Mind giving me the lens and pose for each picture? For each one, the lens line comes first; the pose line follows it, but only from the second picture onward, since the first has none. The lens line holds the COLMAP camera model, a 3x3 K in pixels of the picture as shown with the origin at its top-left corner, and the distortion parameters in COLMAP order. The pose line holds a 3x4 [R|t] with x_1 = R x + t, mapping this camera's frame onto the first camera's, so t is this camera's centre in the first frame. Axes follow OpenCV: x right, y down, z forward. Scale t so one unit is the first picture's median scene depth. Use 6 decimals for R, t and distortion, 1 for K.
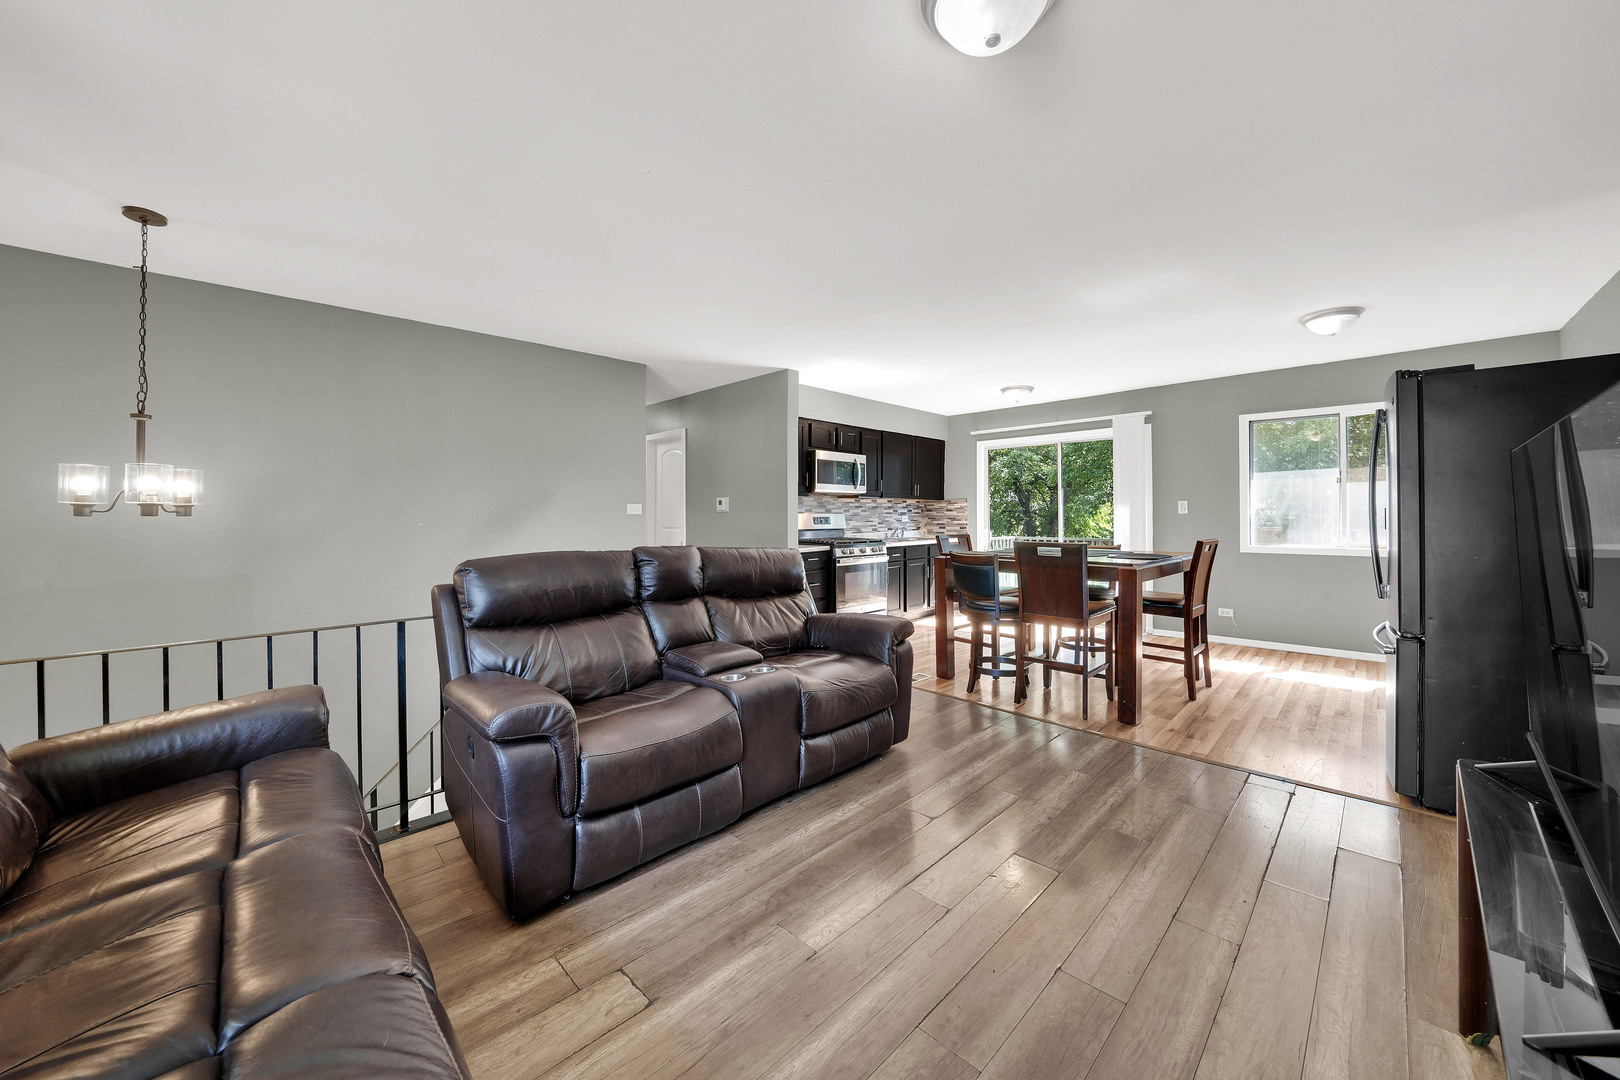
lens RADIAL K [[582.2, 0, 820.7], [0, 582.2, 517.1], [0, 0, 1]] dist [-0.015238, -0.000163]
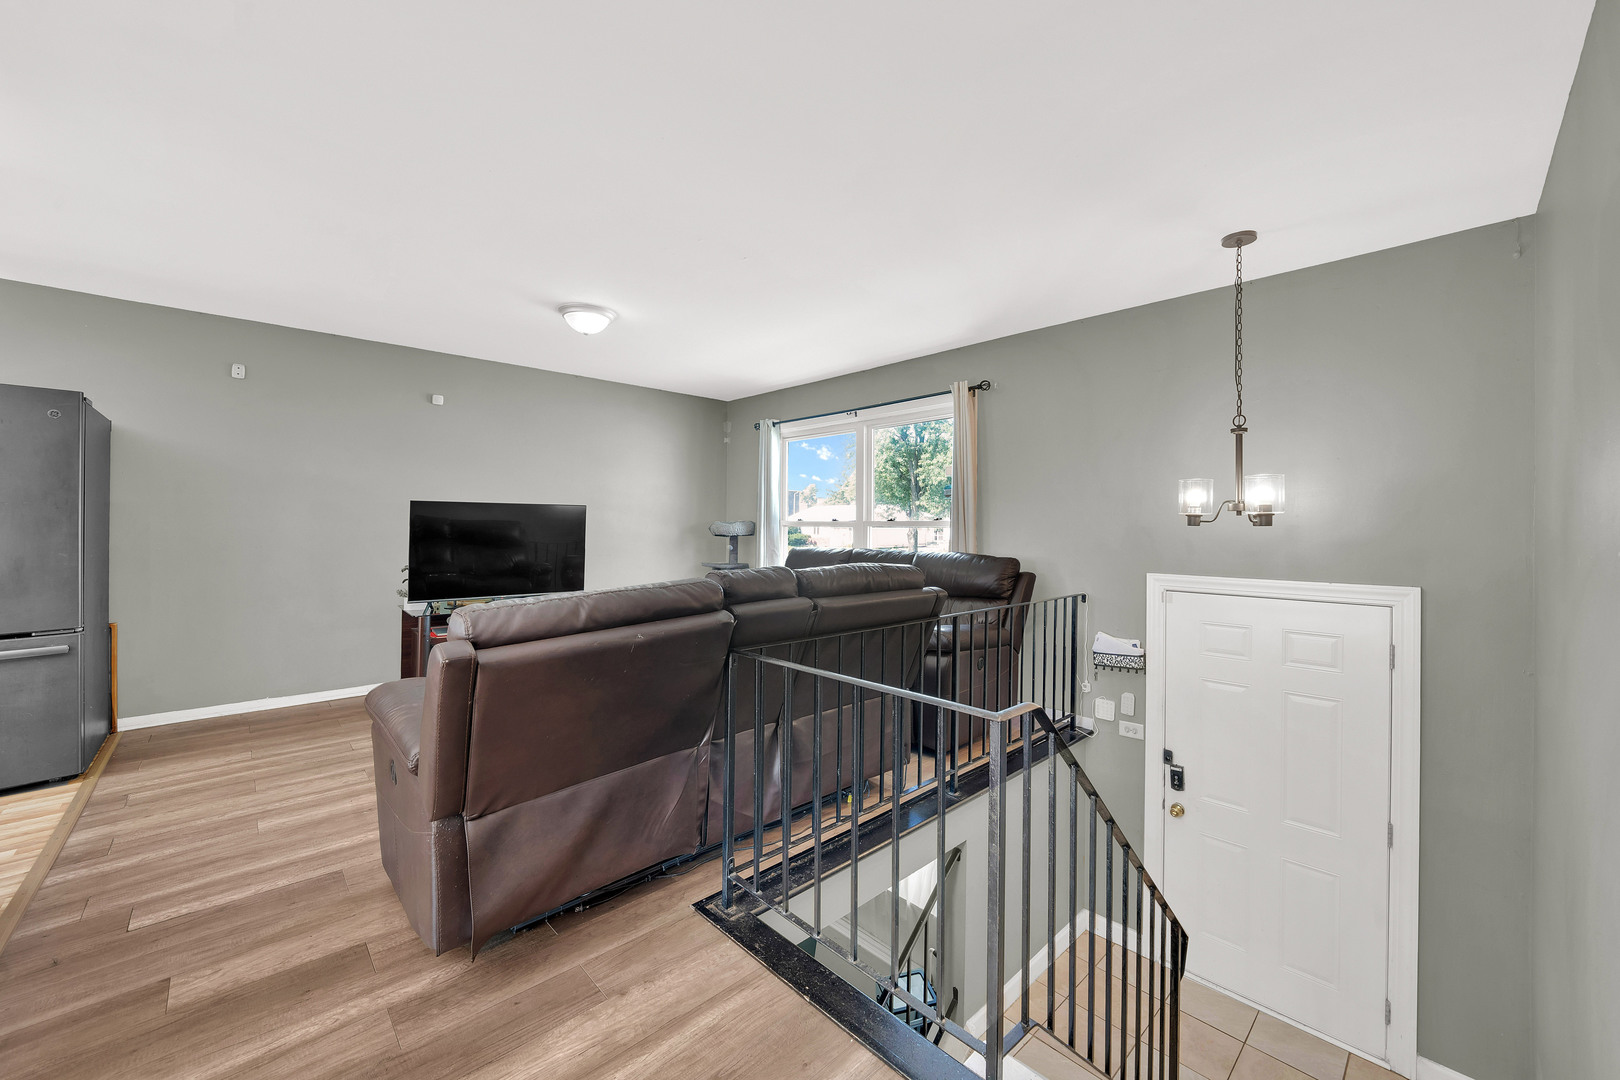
lens RADIAL K [[611.5, 0, 807.0], [0, 611.5, 518.9], [0, 0, 1]] dist [-0.019545, 0.000203]
pose [[-0.999403, -0.002333, 0.034467, -0.183095], [-0.002671, 0.999949, -0.009756, -0.000580], [-0.034443, -0.009842, -0.999358, 0.881049]]
